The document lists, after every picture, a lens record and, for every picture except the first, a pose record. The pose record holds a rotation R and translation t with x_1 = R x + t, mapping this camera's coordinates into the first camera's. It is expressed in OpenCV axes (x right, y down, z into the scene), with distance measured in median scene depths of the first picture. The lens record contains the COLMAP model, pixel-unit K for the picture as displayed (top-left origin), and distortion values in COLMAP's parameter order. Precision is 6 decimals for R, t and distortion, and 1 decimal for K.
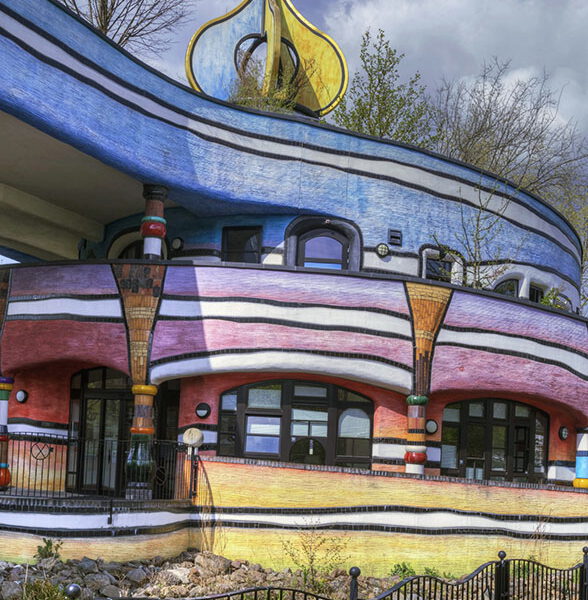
lens RADIAL K [[892.7, 0, 315.7], [0, 892.7, 413.3], [0, 0, 1]] dist [0.003722, 0.000000]
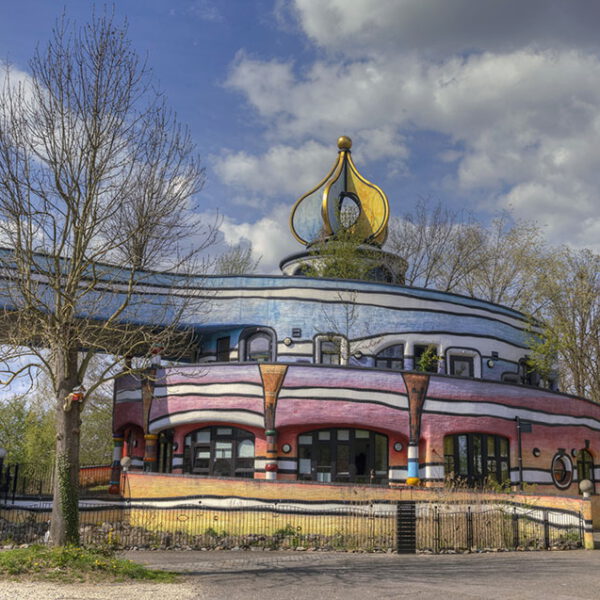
lens RADIAL K [[796.4, 0, 333.2], [0, 796.4, 299.9], [0, 0, 1]] dist [0.030983, 0.000000]
pose [[0.859725, -0.146867, -0.489186, 0.971072], [0.056643, 0.979274, -0.194456, 0.038280], [0.507607, 0.139469, 0.850226, -0.253246]]
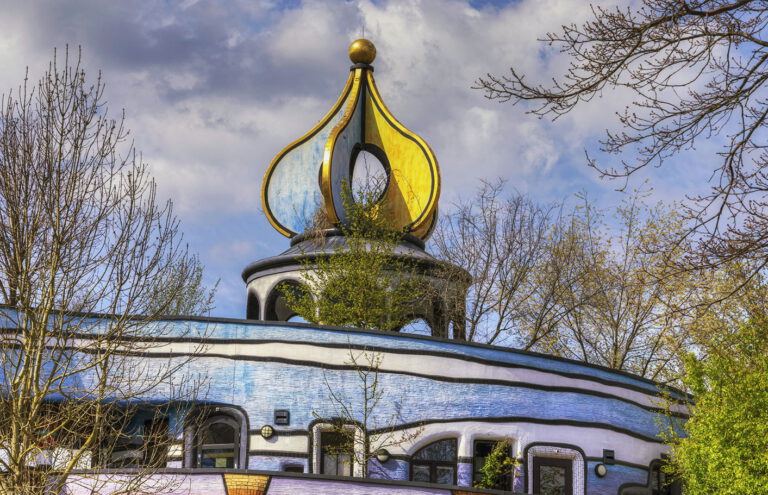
lens RADIAL K [[1829.4, 0, 383.2], [0, 1829.4, 253.0], [0, 0, 1]] dist [0.107039, 0.000000]
pose [[0.879019, -0.128621, -0.459111, 1.282893], [0.046323, 0.981409, -0.186253, 0.012297], [0.474531, 0.142452, 0.868635, -0.845076]]
